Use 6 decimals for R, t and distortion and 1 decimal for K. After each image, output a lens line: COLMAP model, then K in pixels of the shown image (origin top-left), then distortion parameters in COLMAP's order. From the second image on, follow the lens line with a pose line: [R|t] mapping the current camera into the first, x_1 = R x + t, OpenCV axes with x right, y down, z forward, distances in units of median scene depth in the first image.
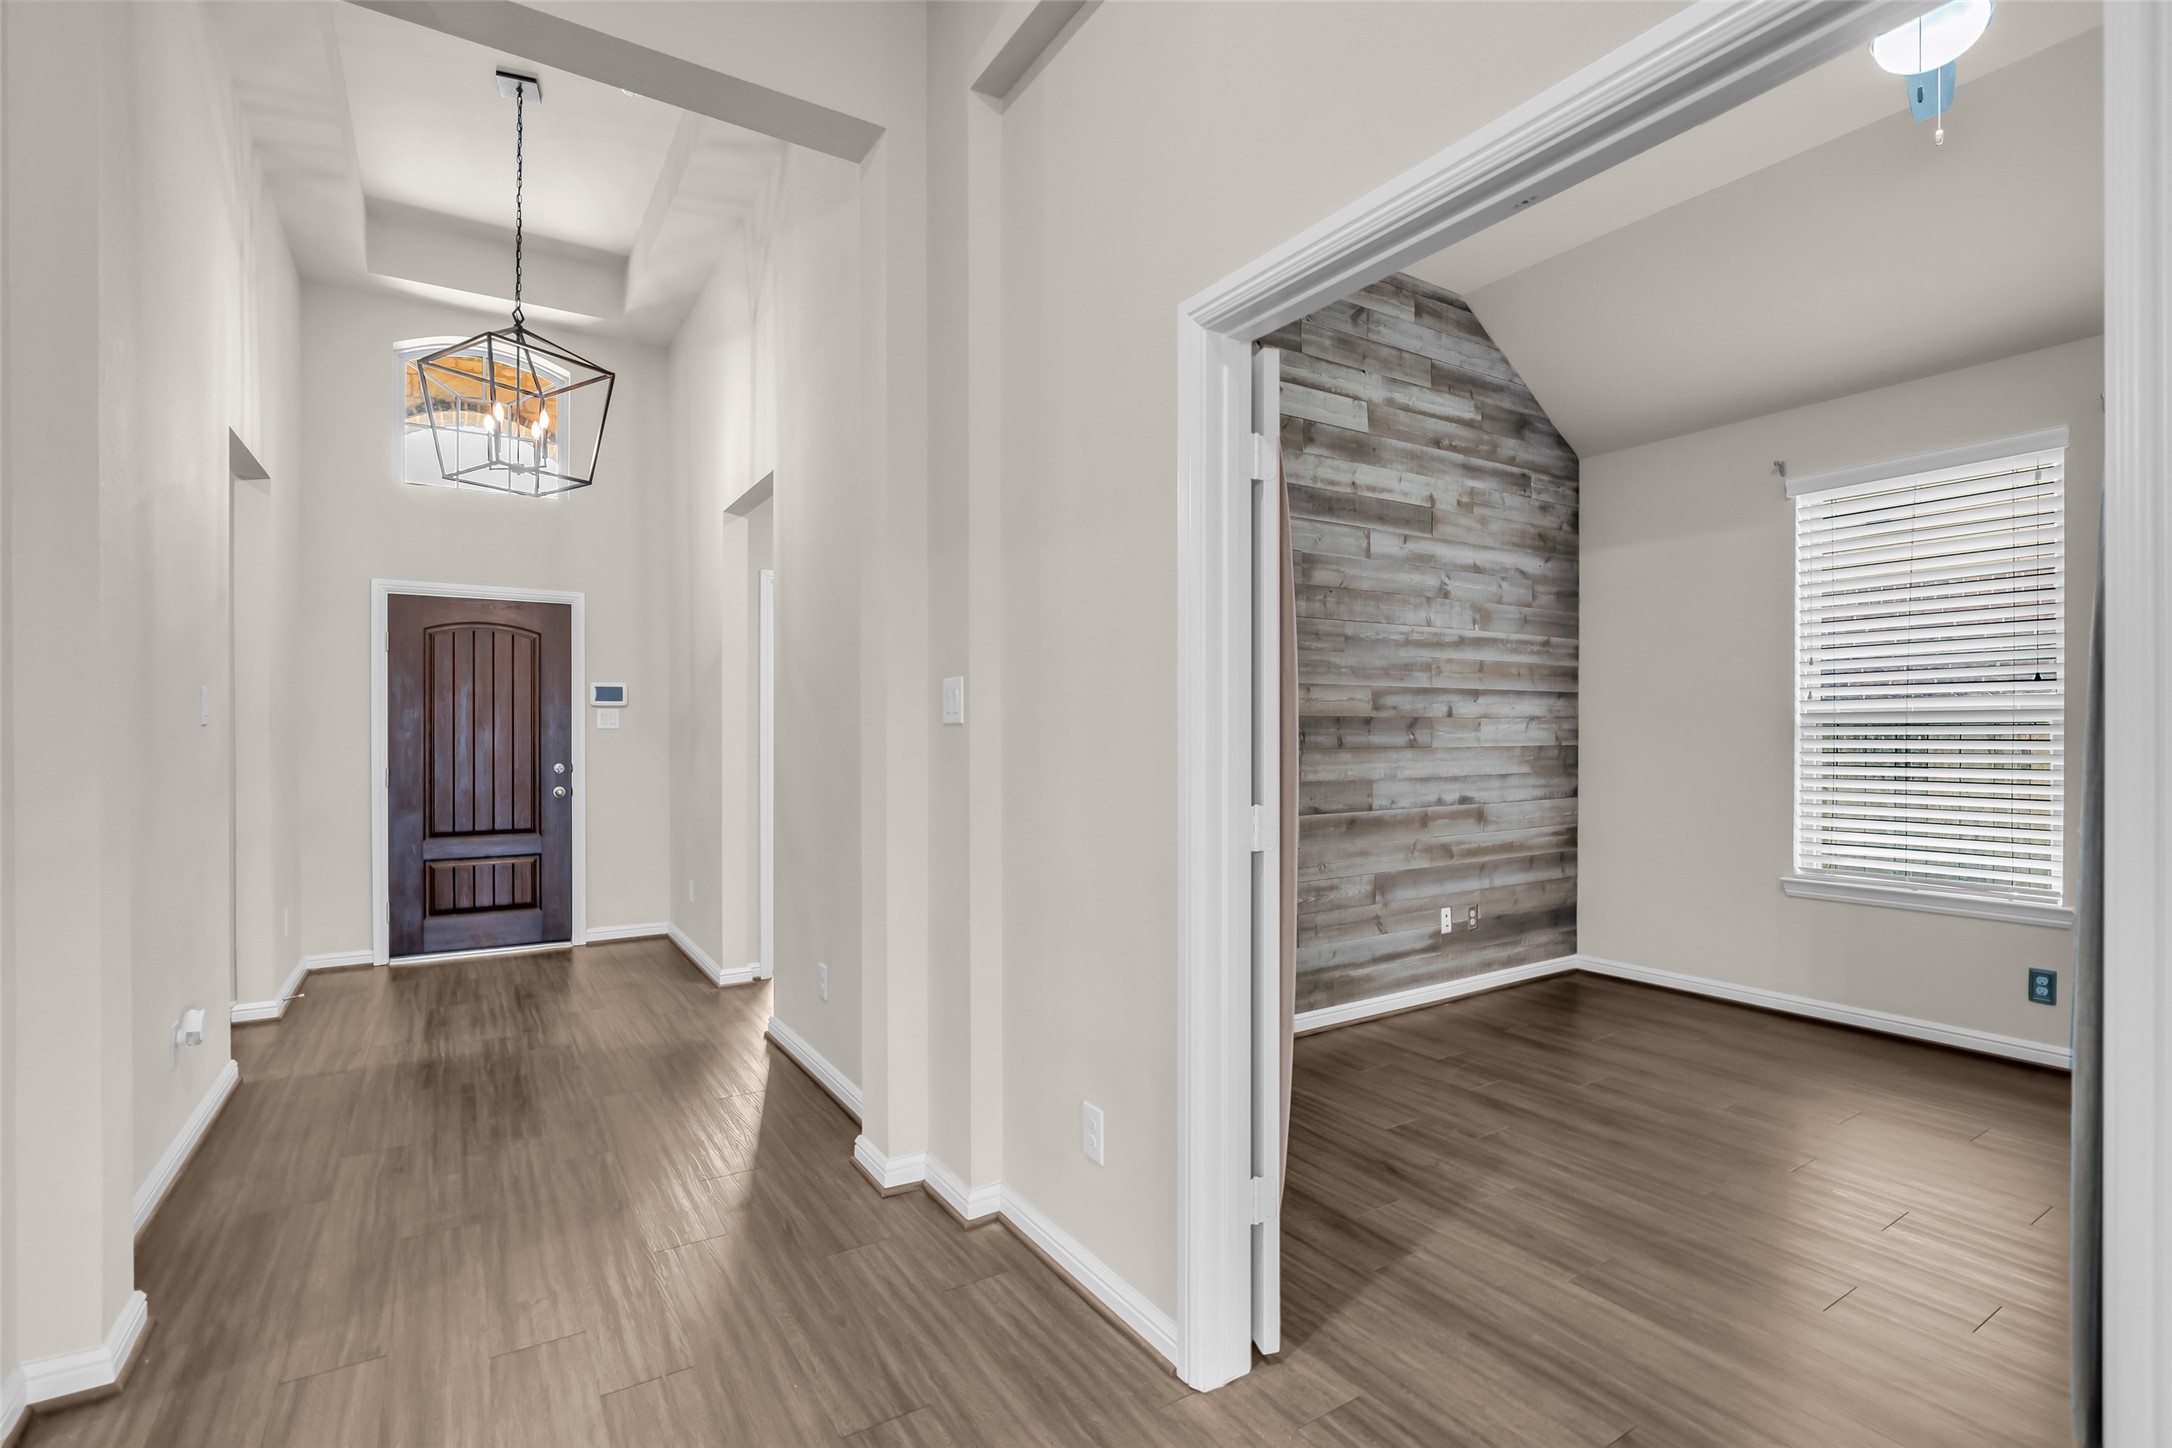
lens RADIAL K [[995.1, 0, 1078.9], [0, 995.1, 735.4], [0, 0, 1]] dist [-0.020227, 0.007160]
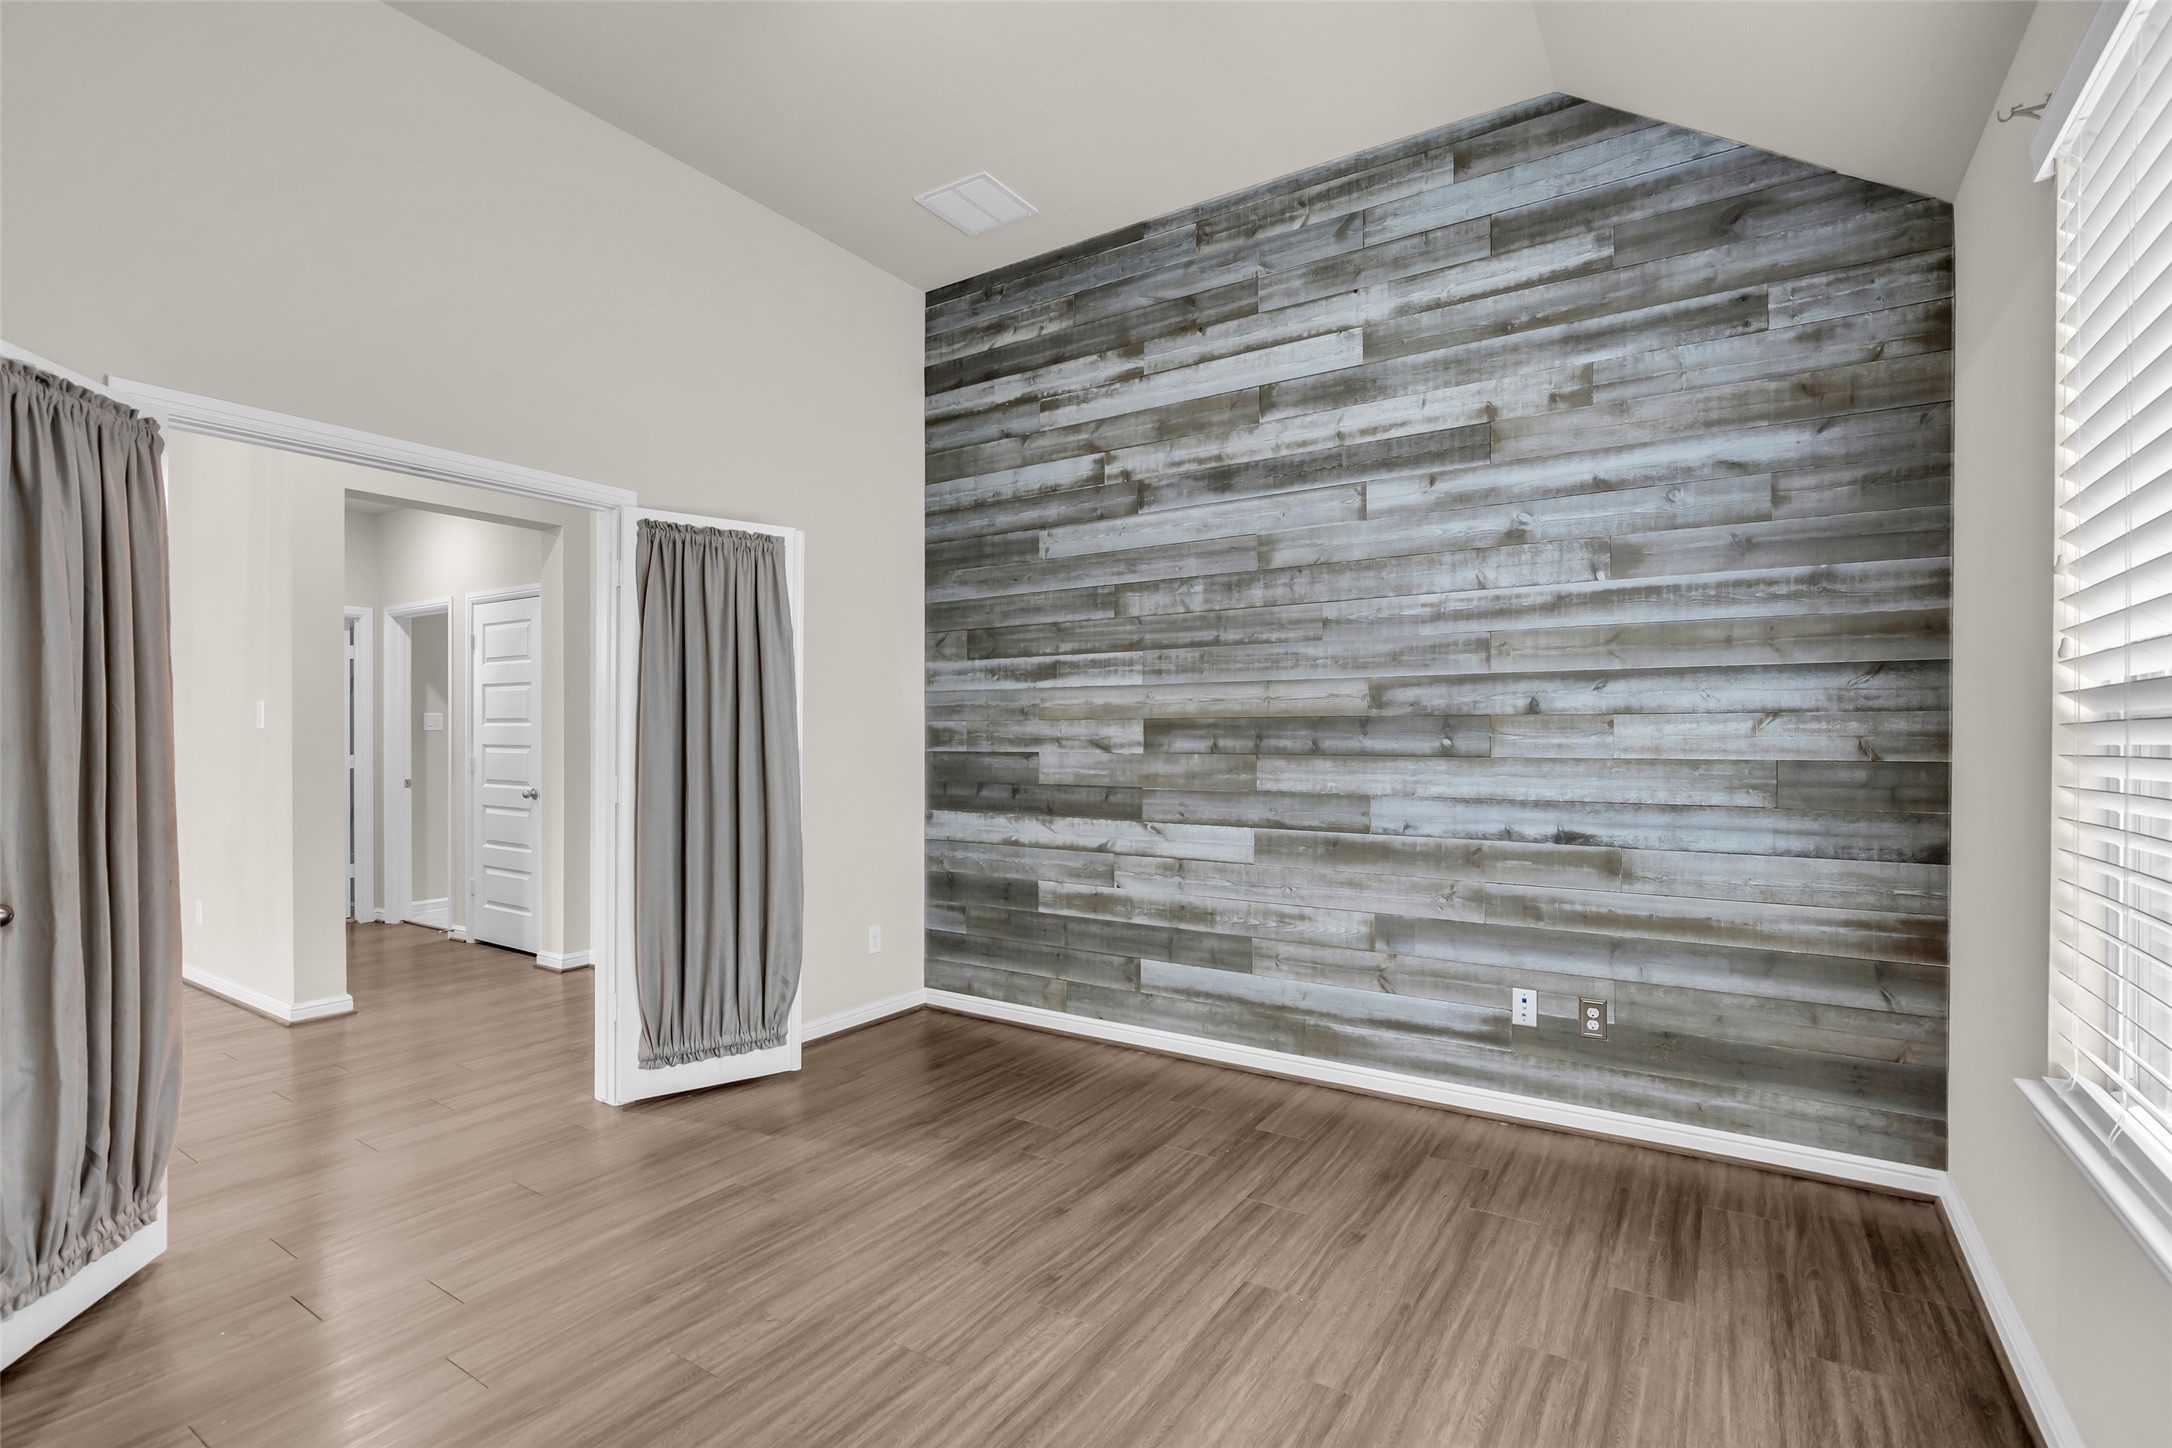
lens RADIAL K [[995.1, 0, 1078.9], [0, 995.1, 735.4], [0, 0, 1]] dist [-0.020227, 0.007160]
pose [[0.419675, 0.002403, -0.907671, 0.849930], [-0.005945, 0.999982, -0.000101, -0.001618], [0.907655, 0.005438, 0.419682, 0.416486]]
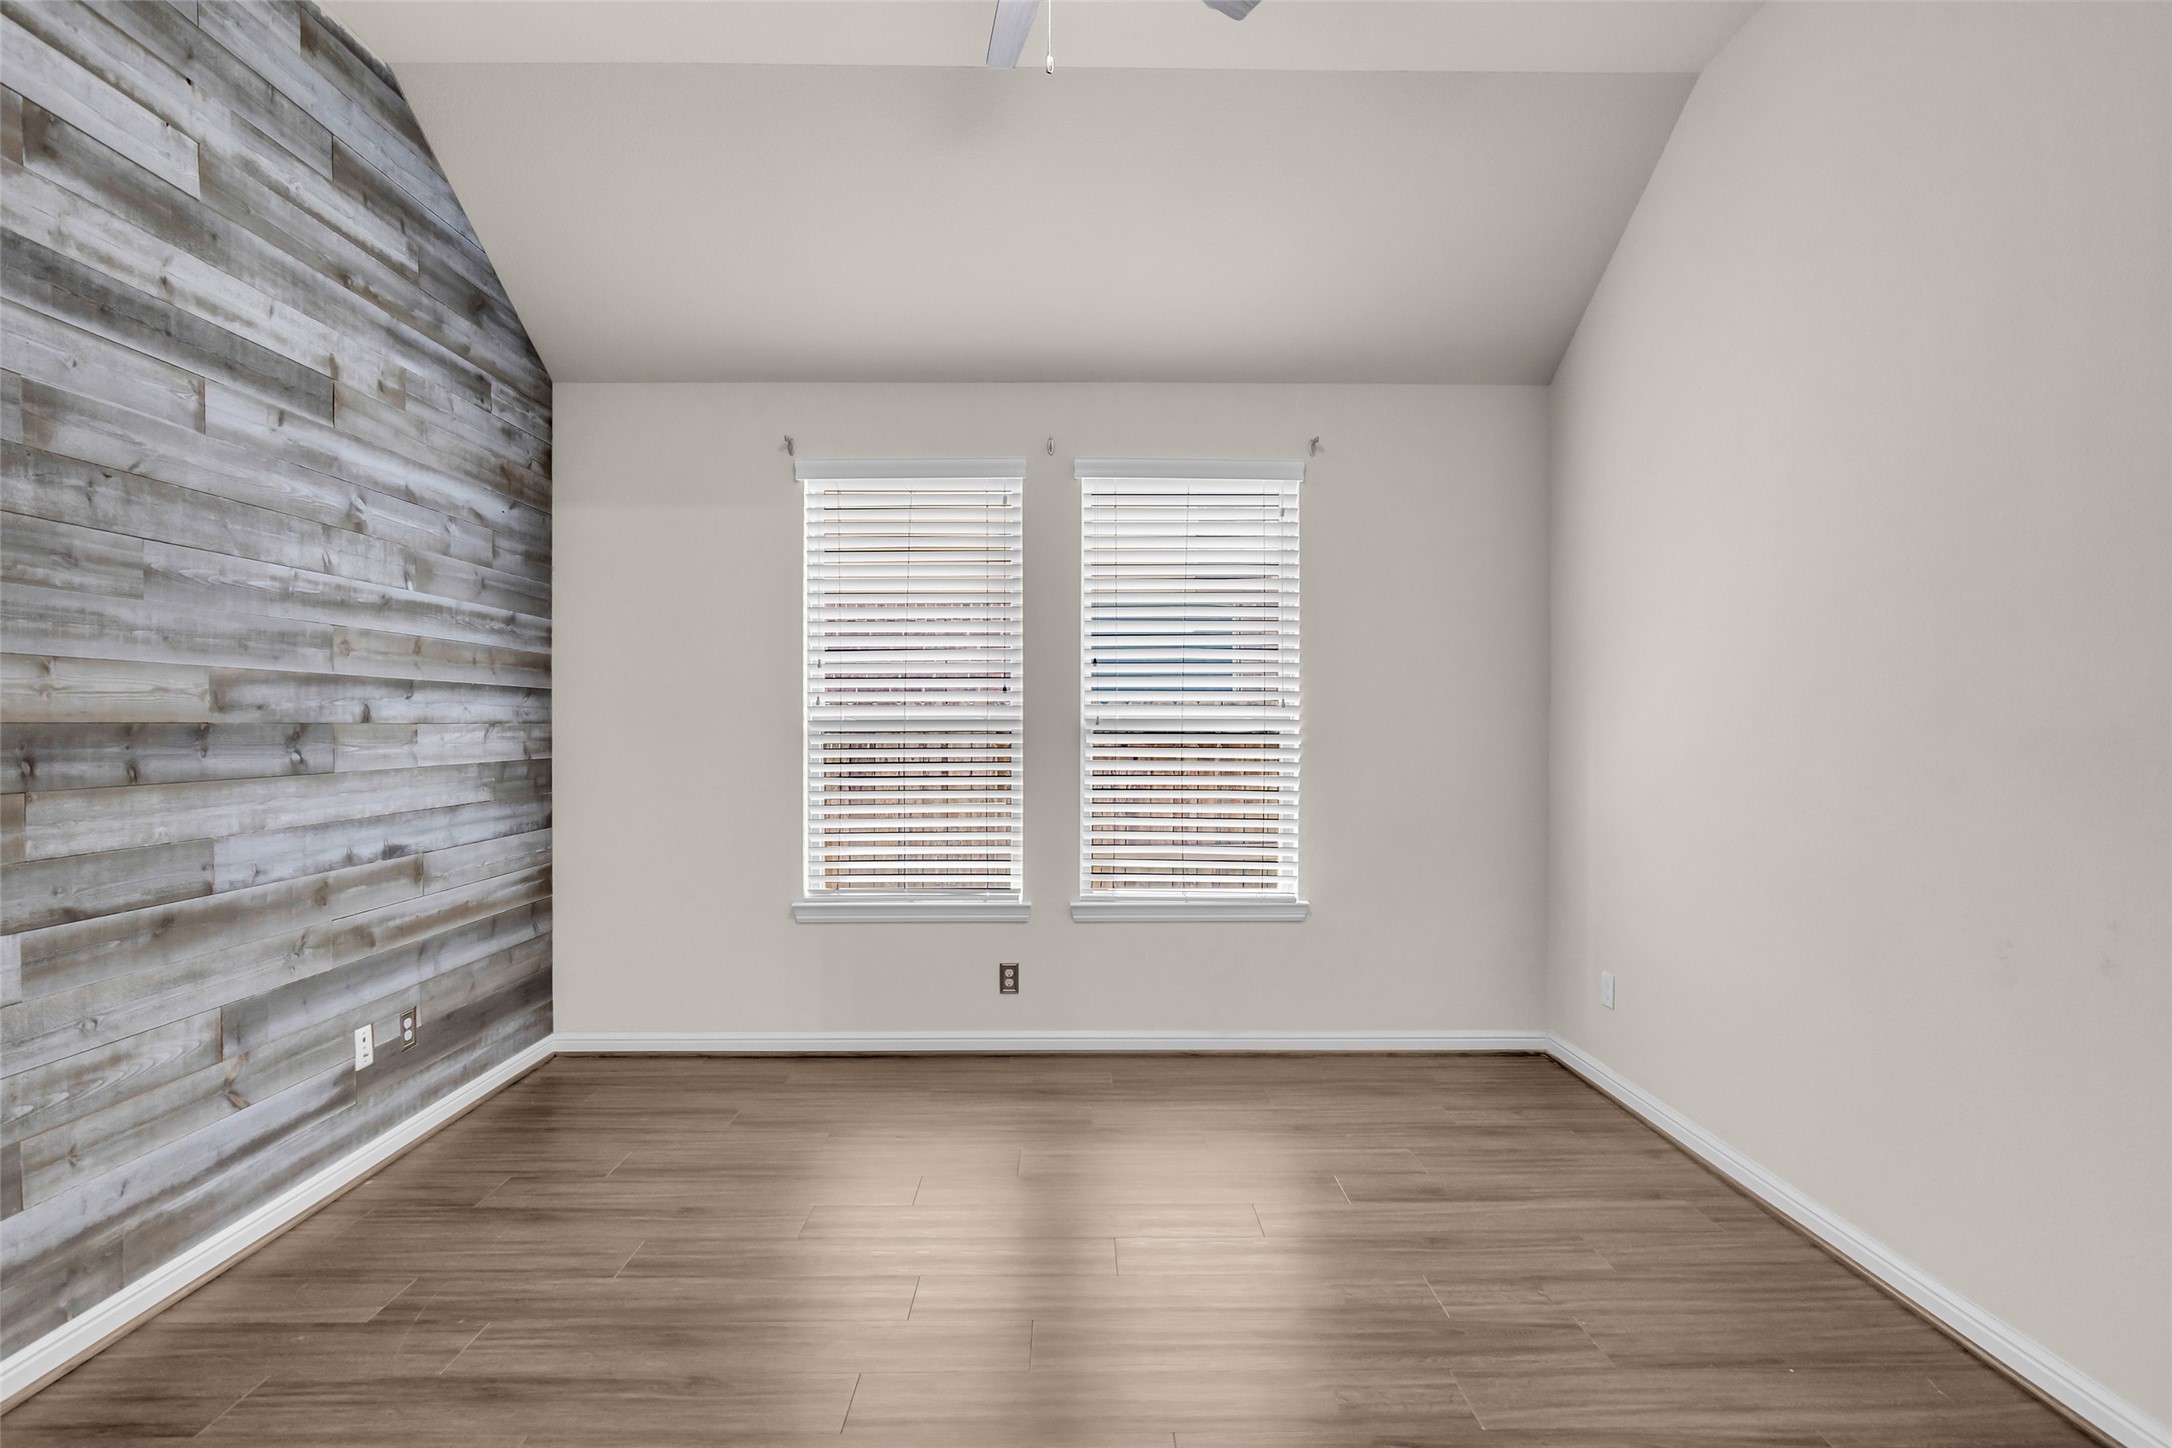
lens RADIAL K [[995.1, 0, 1078.9], [0, 995.1, 735.4], [0, 0, 1]] dist [-0.020227, 0.007160]
pose [[0.526594, -0.007604, 0.850083, 0.078847], [0.003317, 0.999971, 0.006890, -0.012964], [-0.850110, -0.000809, 0.526604, 0.281983]]
